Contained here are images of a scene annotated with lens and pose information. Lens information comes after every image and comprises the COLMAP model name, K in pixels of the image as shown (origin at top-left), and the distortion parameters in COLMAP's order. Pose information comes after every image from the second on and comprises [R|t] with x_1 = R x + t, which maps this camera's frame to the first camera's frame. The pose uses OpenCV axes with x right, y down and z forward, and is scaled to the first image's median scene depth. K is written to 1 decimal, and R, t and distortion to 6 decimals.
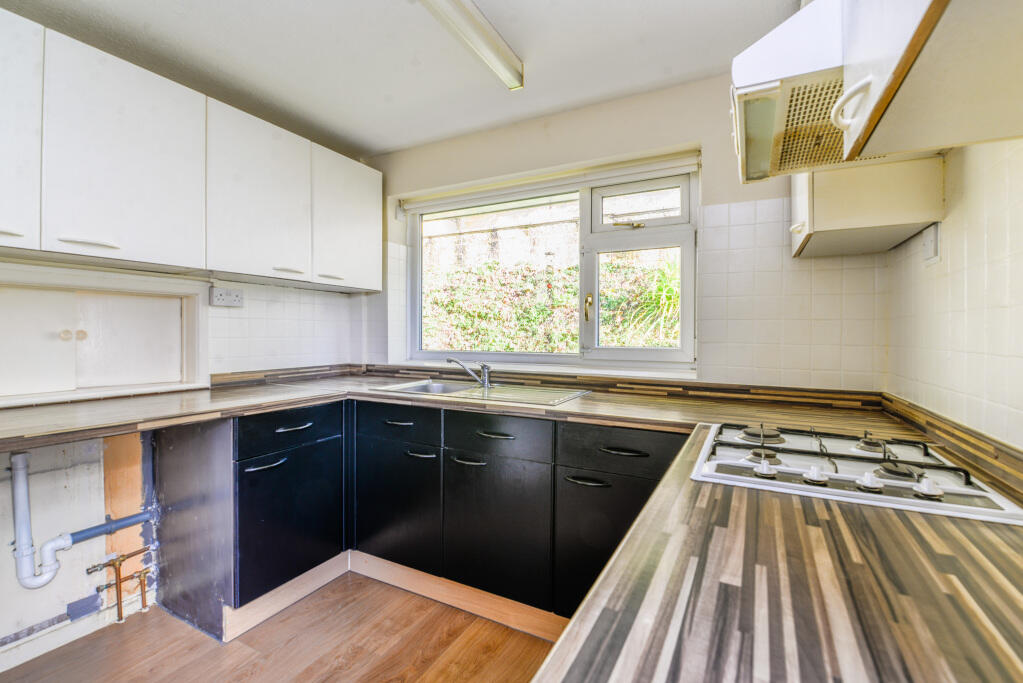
lens RADIAL K [[445.5, 0, 579.7], [0, 445.5, 340.8], [0, 0, 1]] dist [-0.013226, 0.000006]
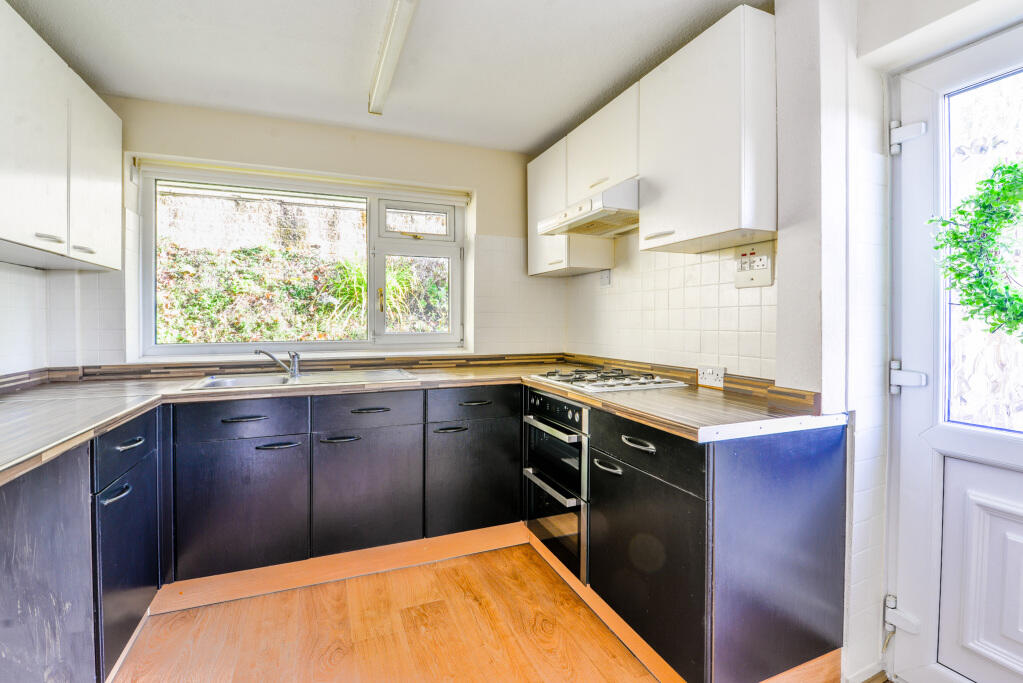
lens RADIAL K [[456.8, 0, 499.3], [0, 456.8, 326.7], [0, 0, 1]] dist [-0.016305, -0.000935]
pose [[0.657398, -0.017212, 0.753347, -0.684186], [0.019608, 0.999791, 0.005732, -0.005490], [-0.753288, 0.011003, 0.657598, -0.031790]]
